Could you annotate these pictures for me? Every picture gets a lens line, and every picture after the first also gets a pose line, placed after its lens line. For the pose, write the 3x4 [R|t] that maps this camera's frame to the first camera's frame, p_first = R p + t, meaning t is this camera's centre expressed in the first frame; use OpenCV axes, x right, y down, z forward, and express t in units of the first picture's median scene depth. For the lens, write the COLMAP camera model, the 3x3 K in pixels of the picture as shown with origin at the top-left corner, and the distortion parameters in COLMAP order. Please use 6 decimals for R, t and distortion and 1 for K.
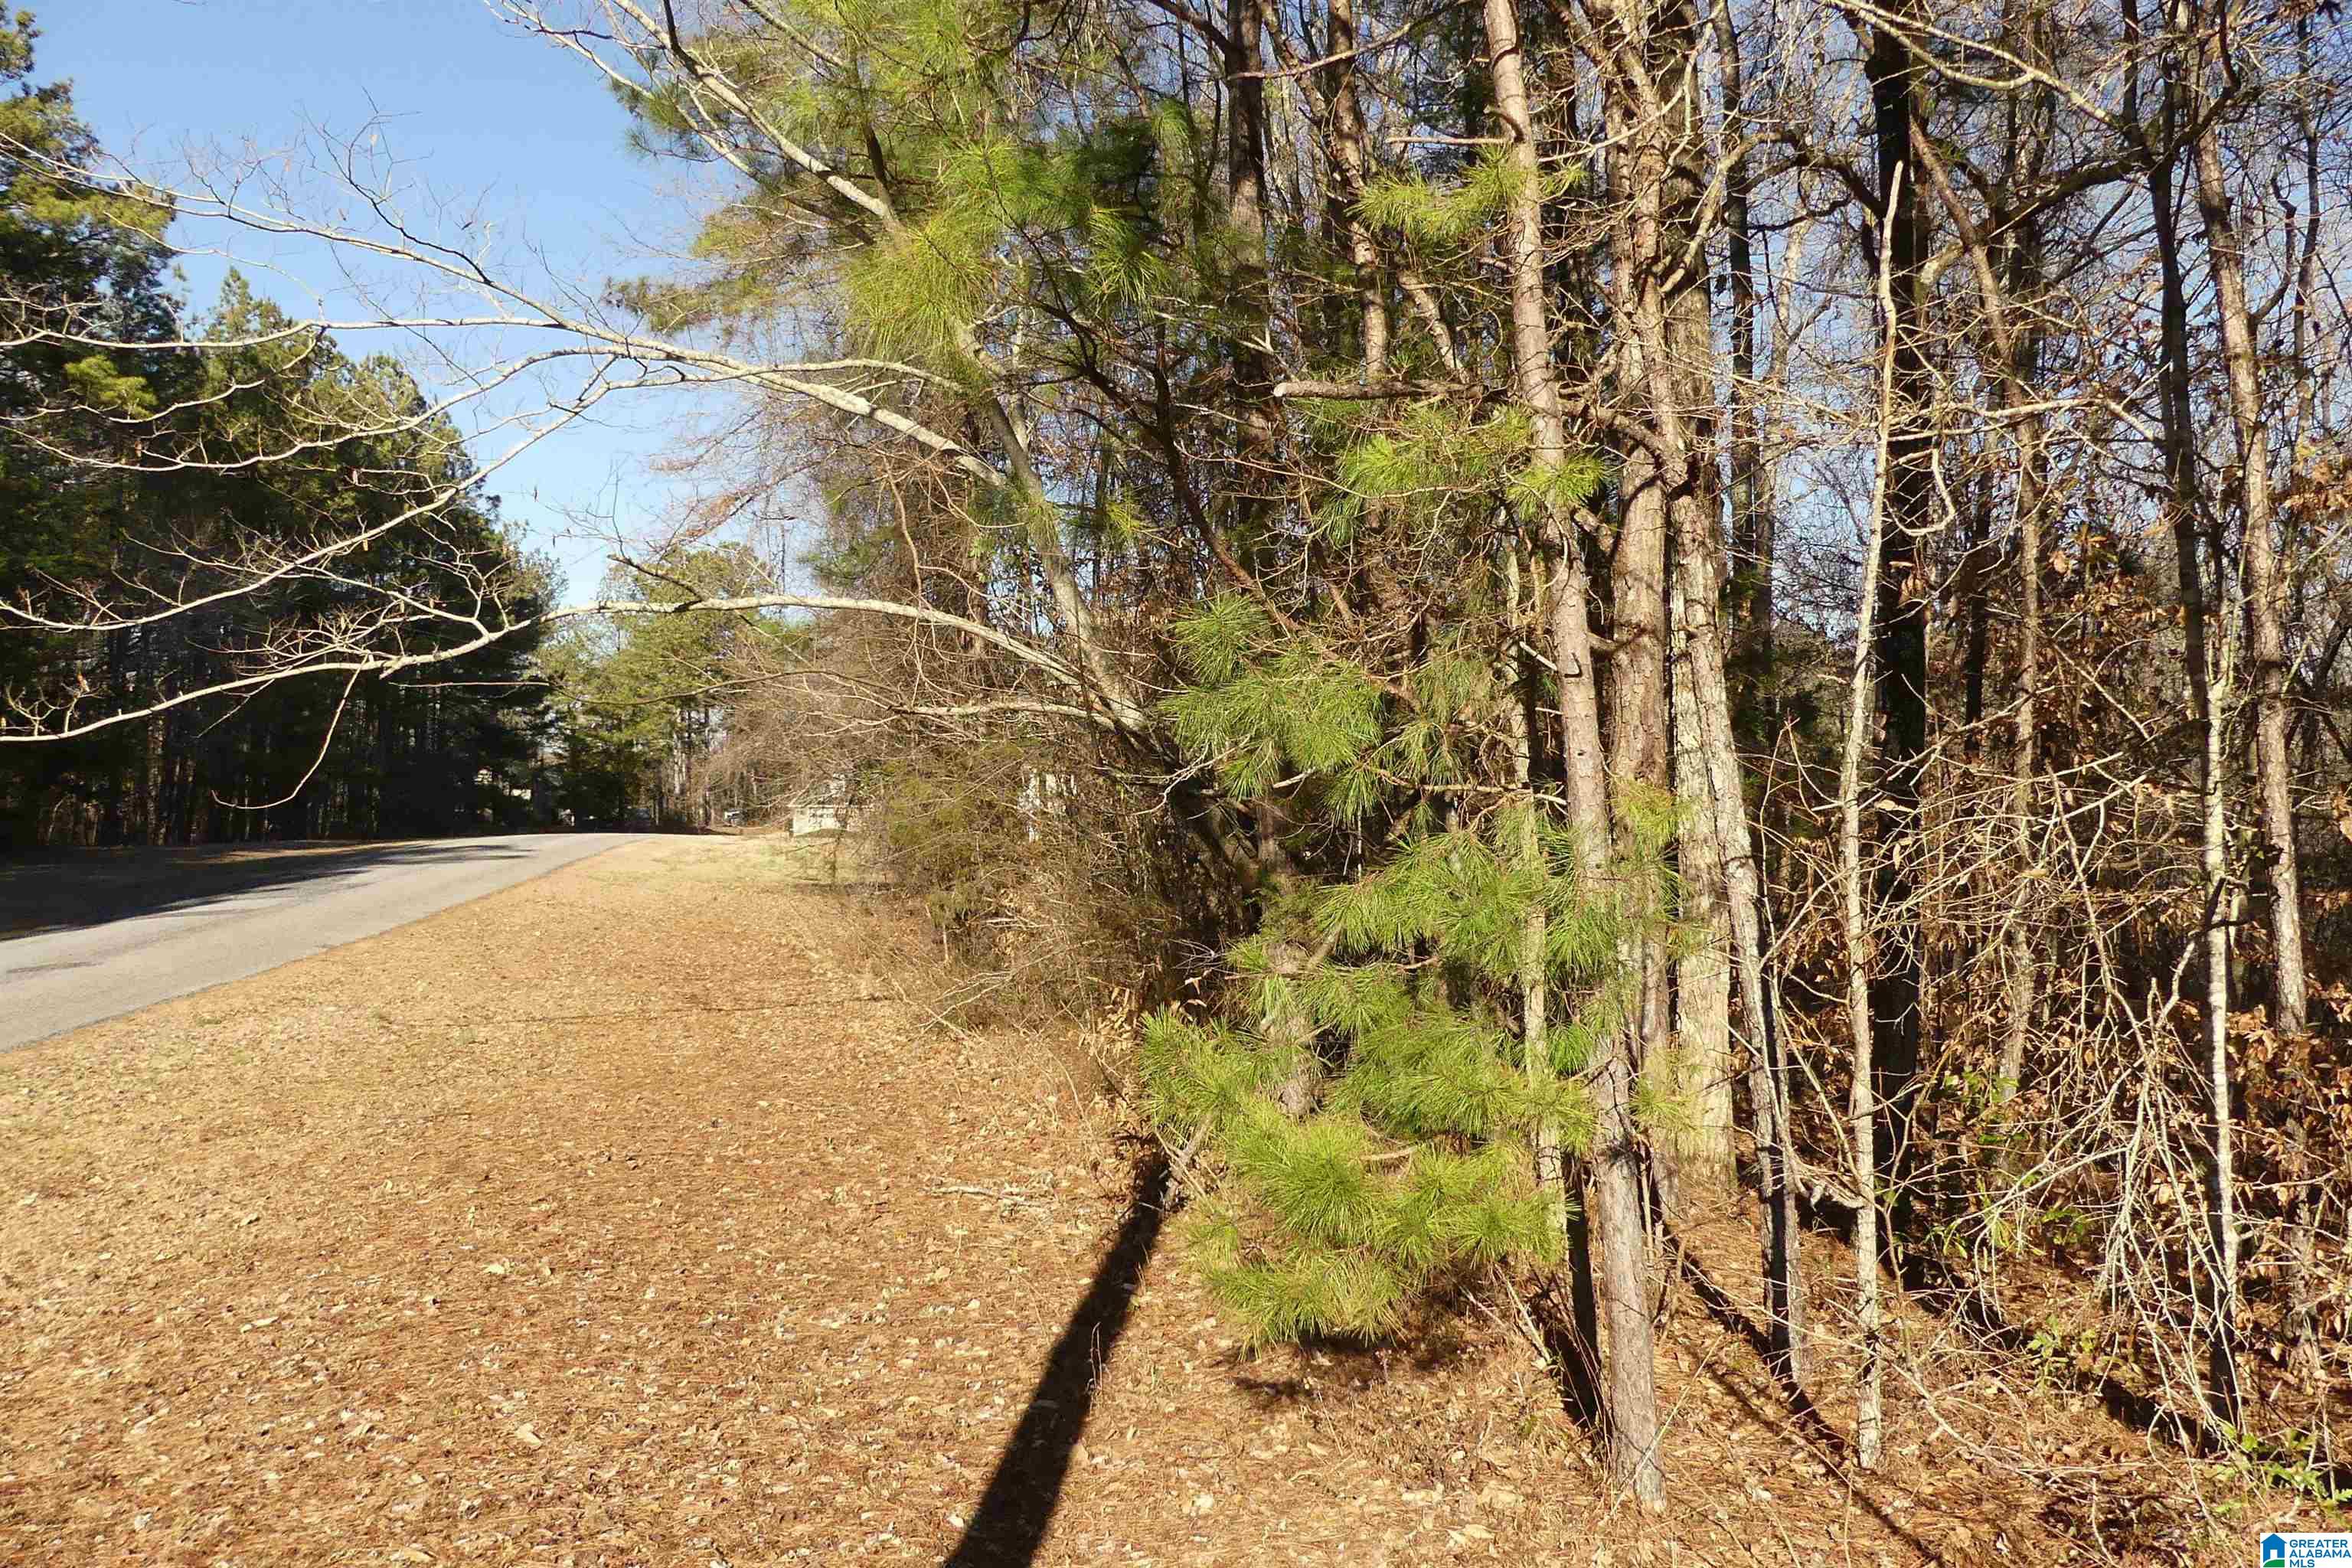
lens RADIAL K [[1759.2, 0, 1178.0], [0, 1759.2, 787.4], [0, 0, 1]] dist [-0.011047, 0.010673]
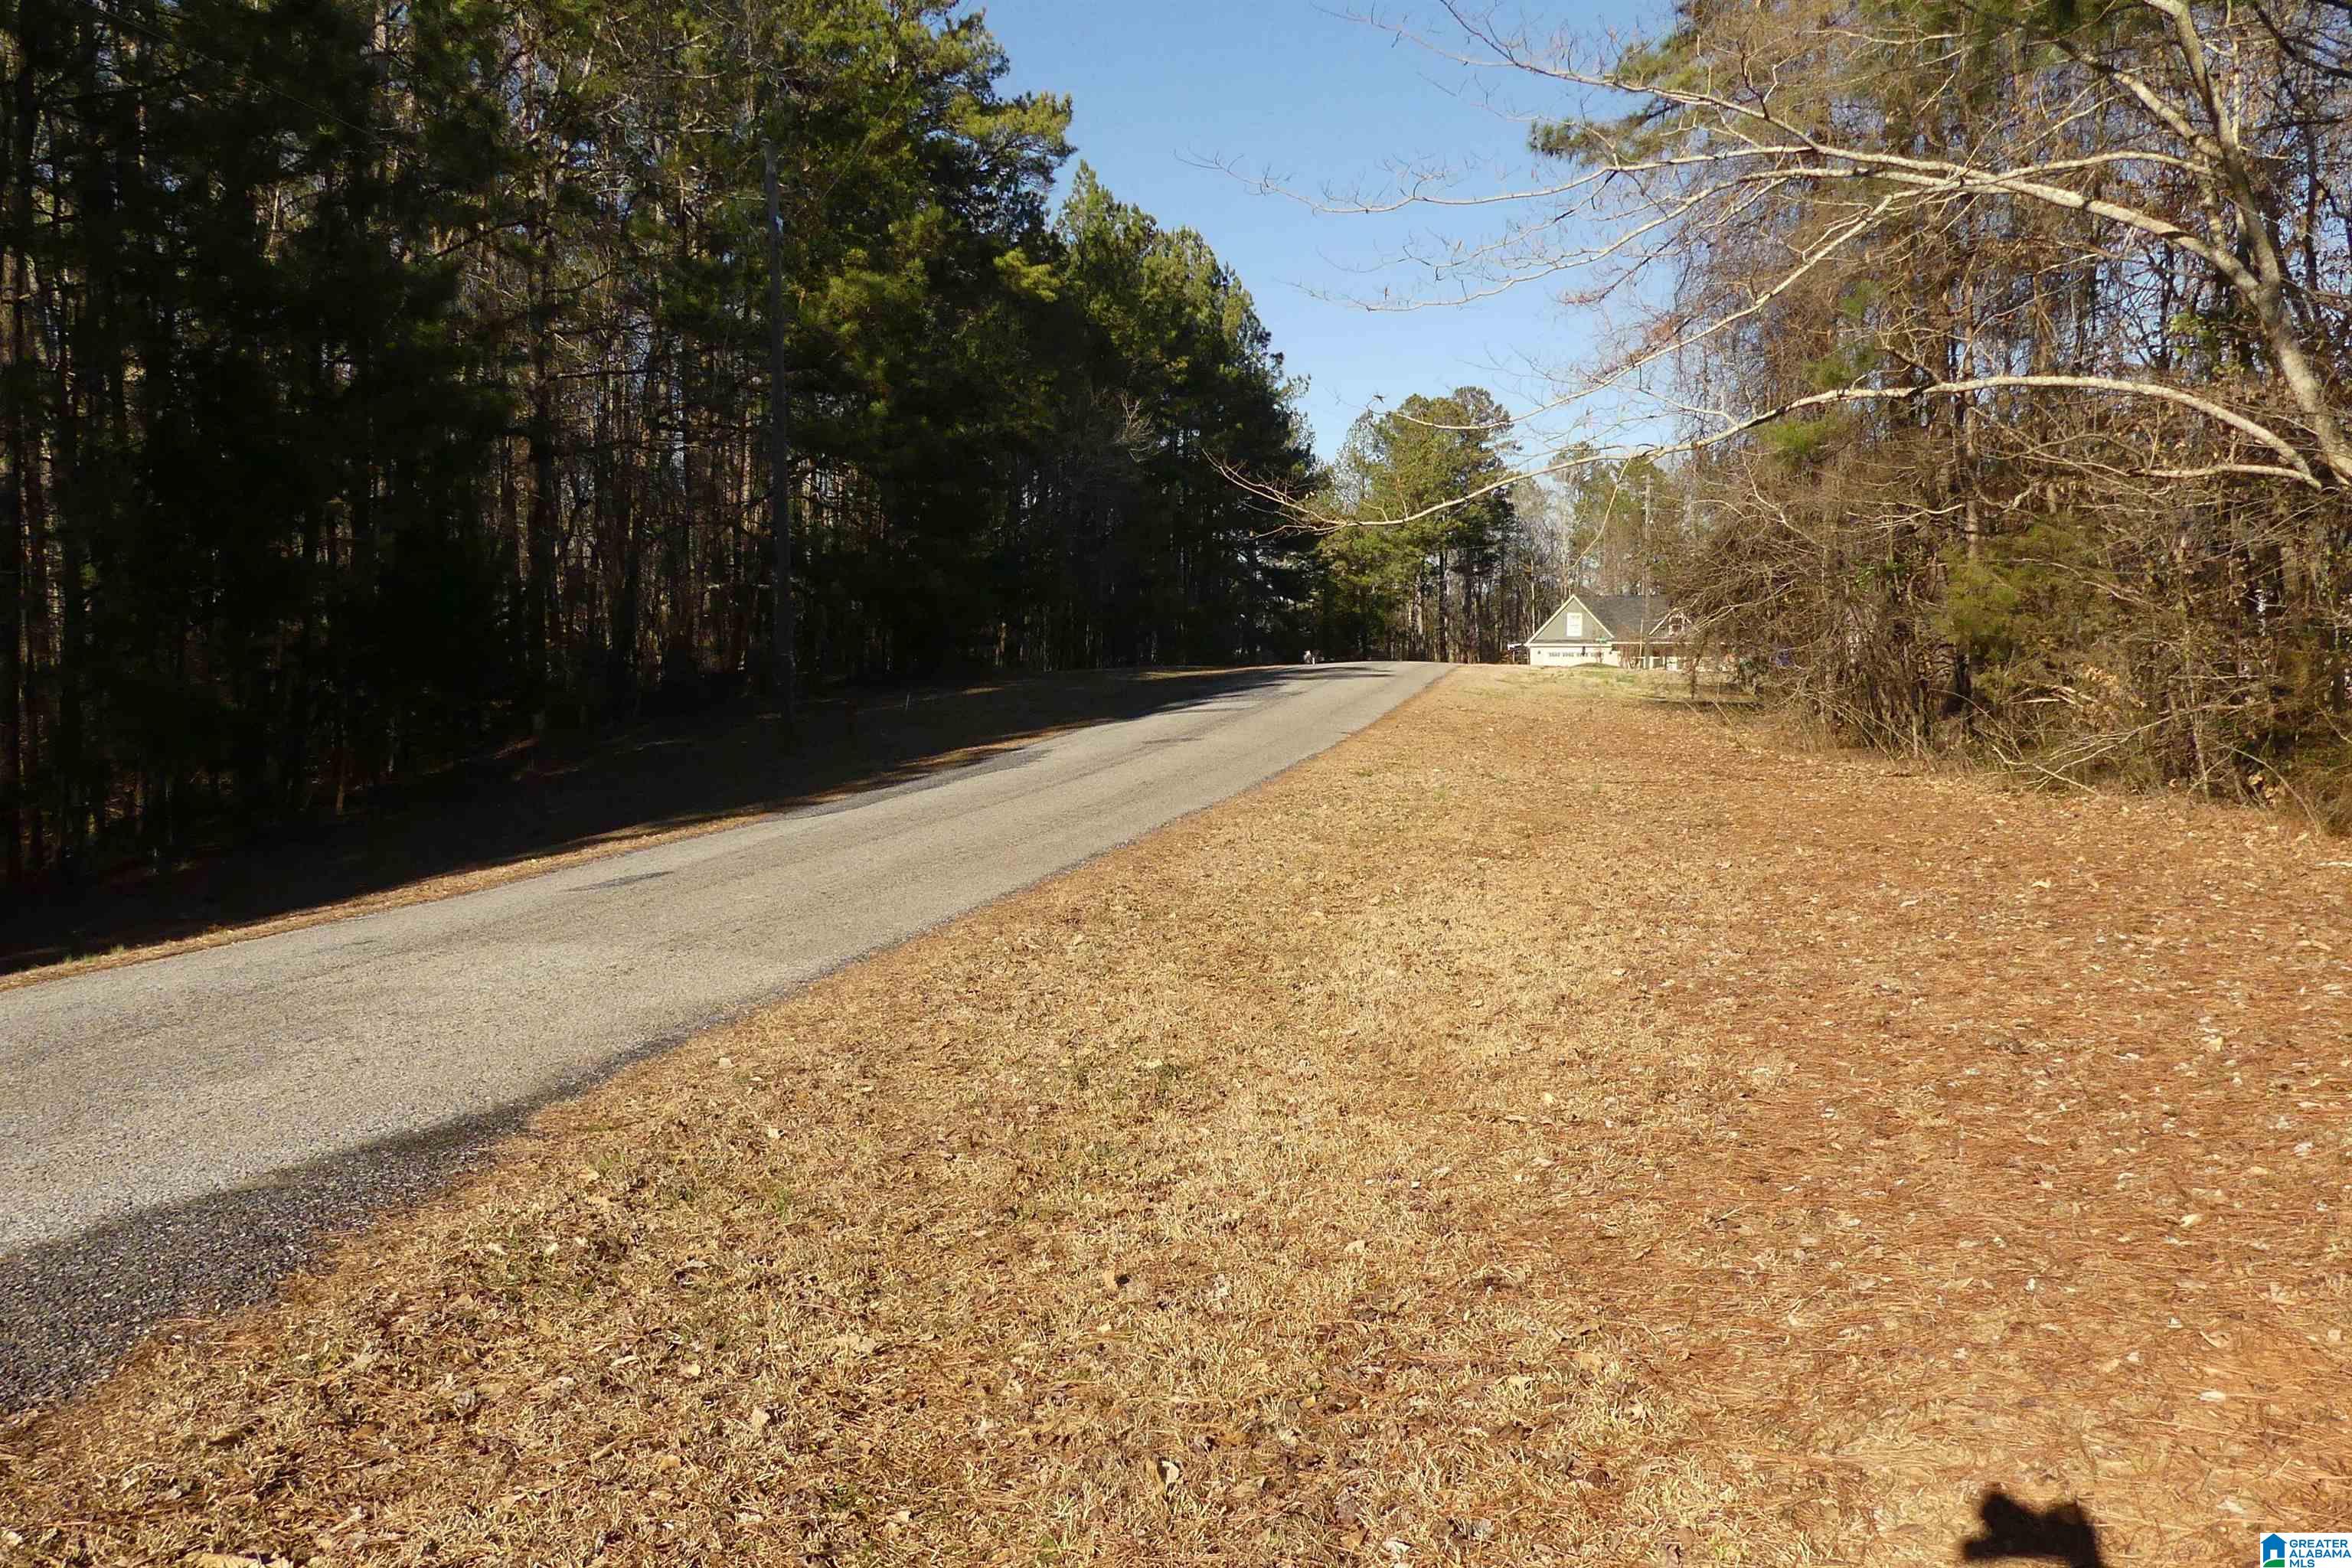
lens RADIAL K [[1759.2, 0, 1175.7], [0, 1759.2, 780.8], [0, 0, 1]] dist [-0.011047, 0.010673]
pose [[0.931390, 0.016895, -0.363631, -0.085703], [0.012967, 0.996749, 0.079523, 0.014273], [0.363793, -0.078783, 0.928142, -0.071076]]
